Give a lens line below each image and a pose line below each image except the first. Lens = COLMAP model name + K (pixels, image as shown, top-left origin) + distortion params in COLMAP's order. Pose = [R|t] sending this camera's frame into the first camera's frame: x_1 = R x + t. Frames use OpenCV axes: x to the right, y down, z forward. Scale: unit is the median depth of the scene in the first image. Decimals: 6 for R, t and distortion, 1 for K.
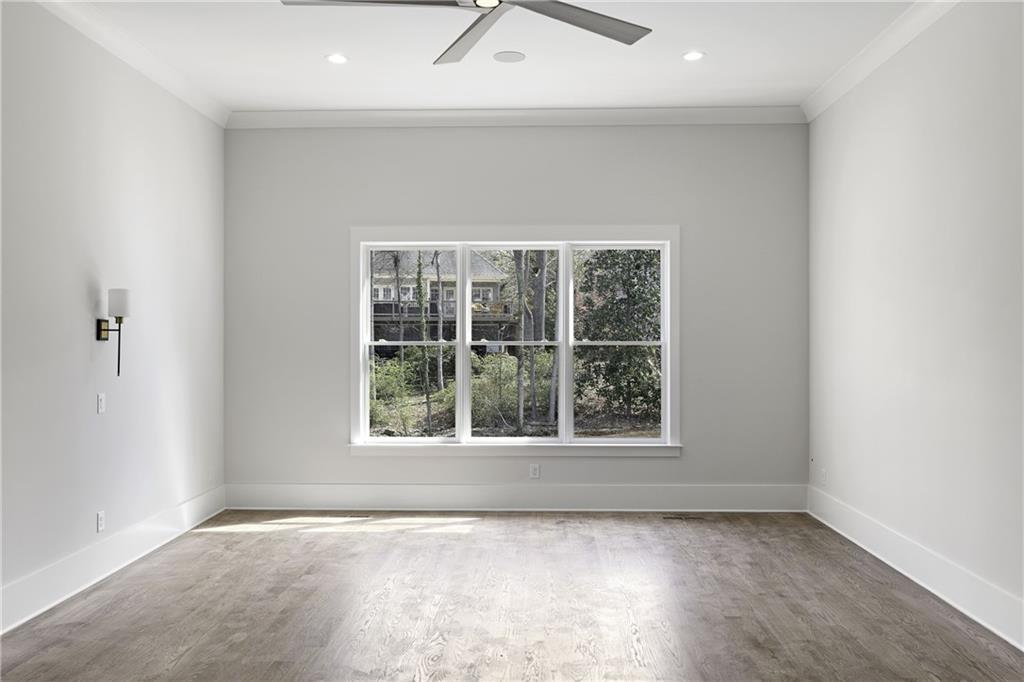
lens RADIAL K [[865.2, 0, 512.1], [0, 865.2, 341.5], [0, 0, 1]] dist [0.012794, -0.000489]
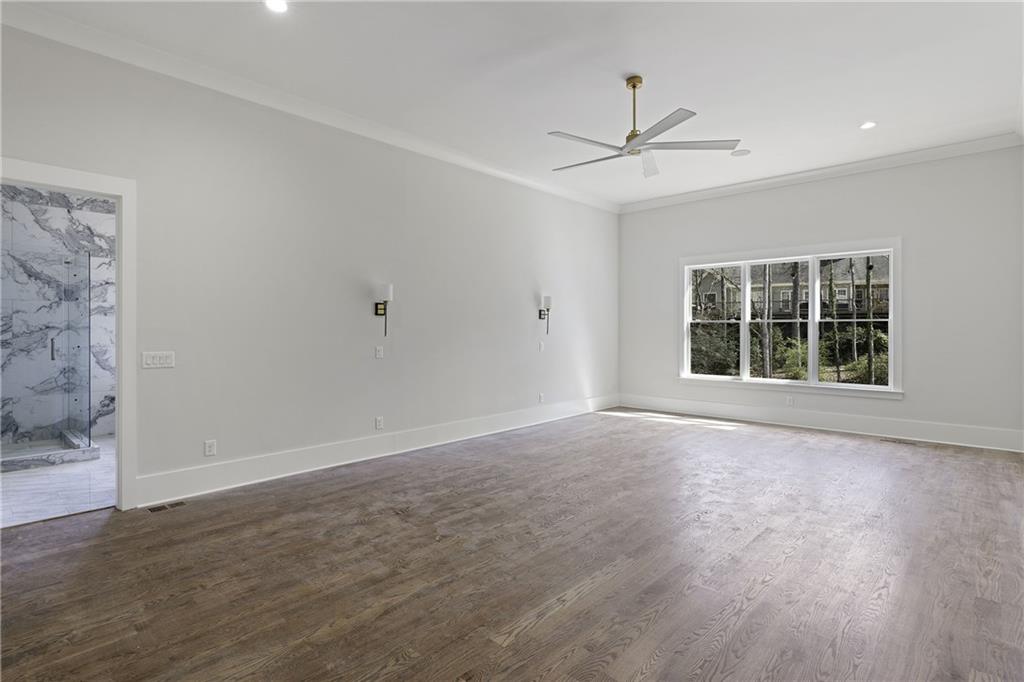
lens RADIAL K [[531.8, 0, 512.5], [0, 531.8, 335.1], [0, 0, 1]] dist [0.006185, 0.000271]
pose [[0.755032, 0.008470, -0.655634, 0.290470], [-0.002159, 0.999943, 0.010431, 0.019701], [0.655685, -0.006460, 0.755007, -0.082110]]
